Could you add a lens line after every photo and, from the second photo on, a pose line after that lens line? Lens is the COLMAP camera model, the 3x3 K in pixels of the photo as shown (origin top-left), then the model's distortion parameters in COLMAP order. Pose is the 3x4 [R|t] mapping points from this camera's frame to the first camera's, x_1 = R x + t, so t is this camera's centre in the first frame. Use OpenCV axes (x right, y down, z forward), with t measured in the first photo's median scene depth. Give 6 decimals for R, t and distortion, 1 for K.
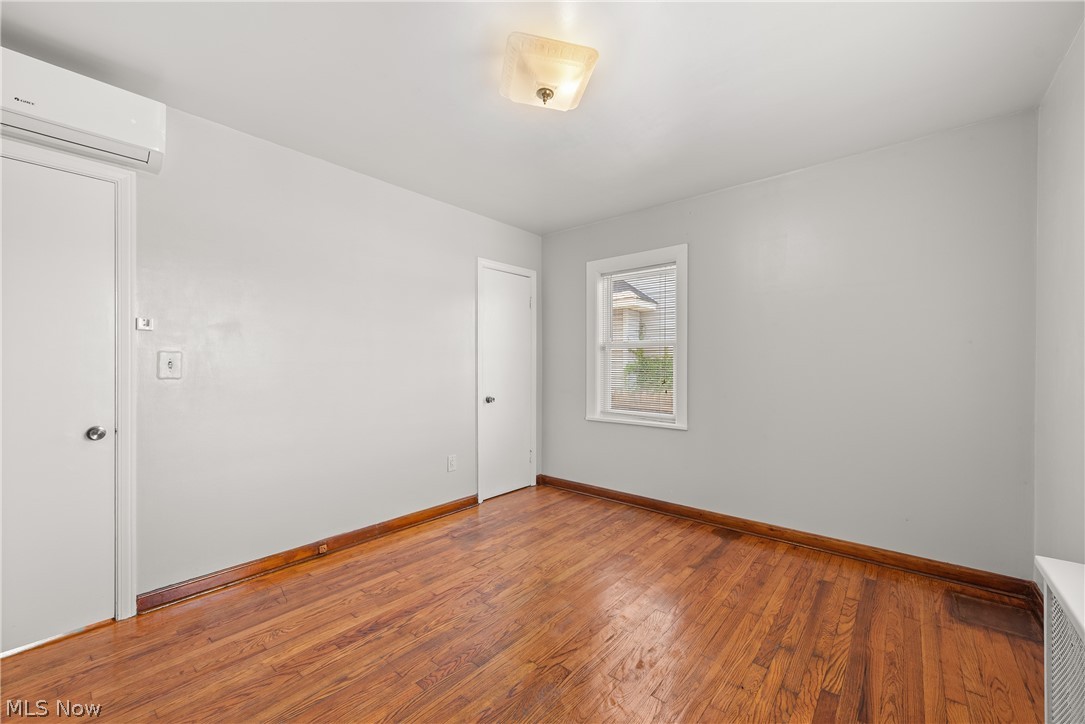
lens RADIAL K [[431.8, 0, 537.7], [0, 431.8, 368.2], [0, 0, 1]] dist [0.008501, -0.001867]
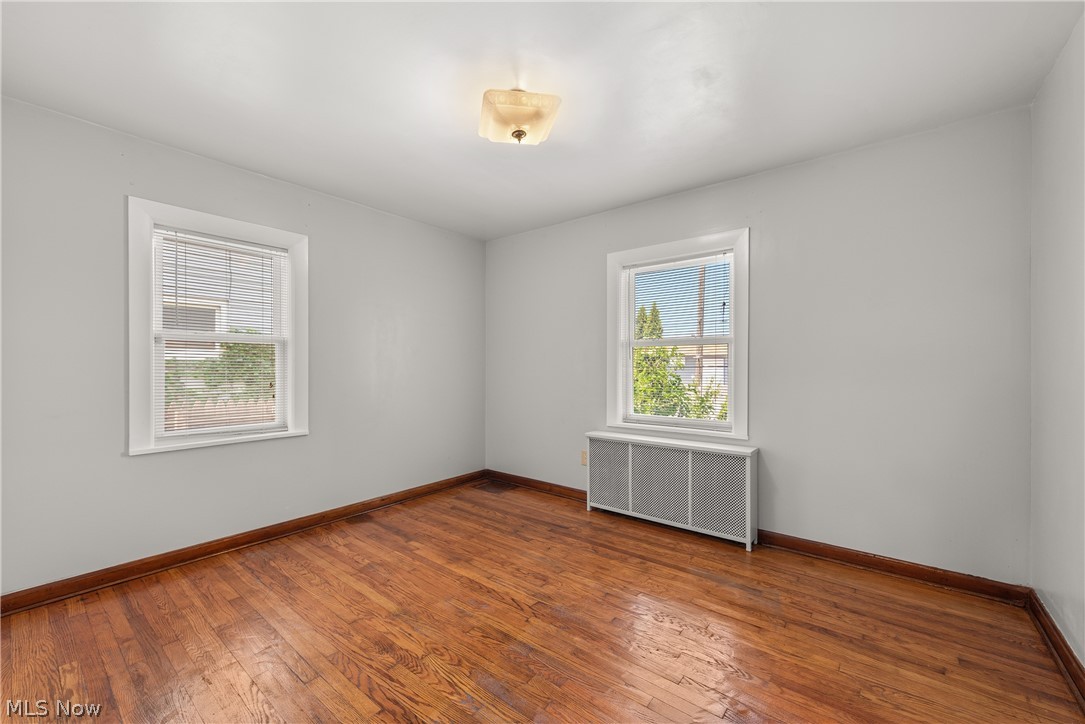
lens RADIAL K [[431.8, 0, 550.1], [0, 431.8, 362.6], [0, 0, 1]] dist [0.008501, -0.001867]
pose [[-0.047961, 0.003960, 0.998841, -0.782392], [0.007992, 0.999962, -0.003580, -0.006166], [-0.998817, 0.007811, -0.047990, 0.654636]]
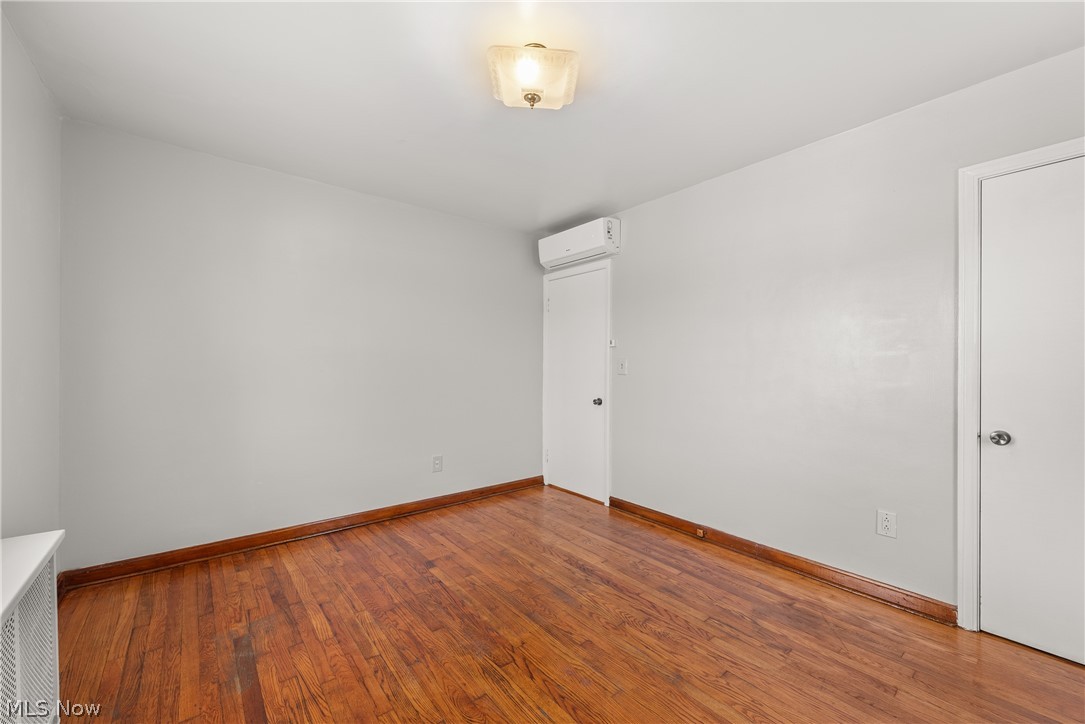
lens RADIAL K [[431.8, 0, 539.7], [0, 431.8, 363.6], [0, 0, 1]] dist [0.008501, -0.001867]
pose [[-0.182410, -0.006513, -0.983201, 0.678962], [-0.012568, 0.999912, -0.004291, -0.004349], [0.983142, 0.011574, -0.182476, 0.811088]]
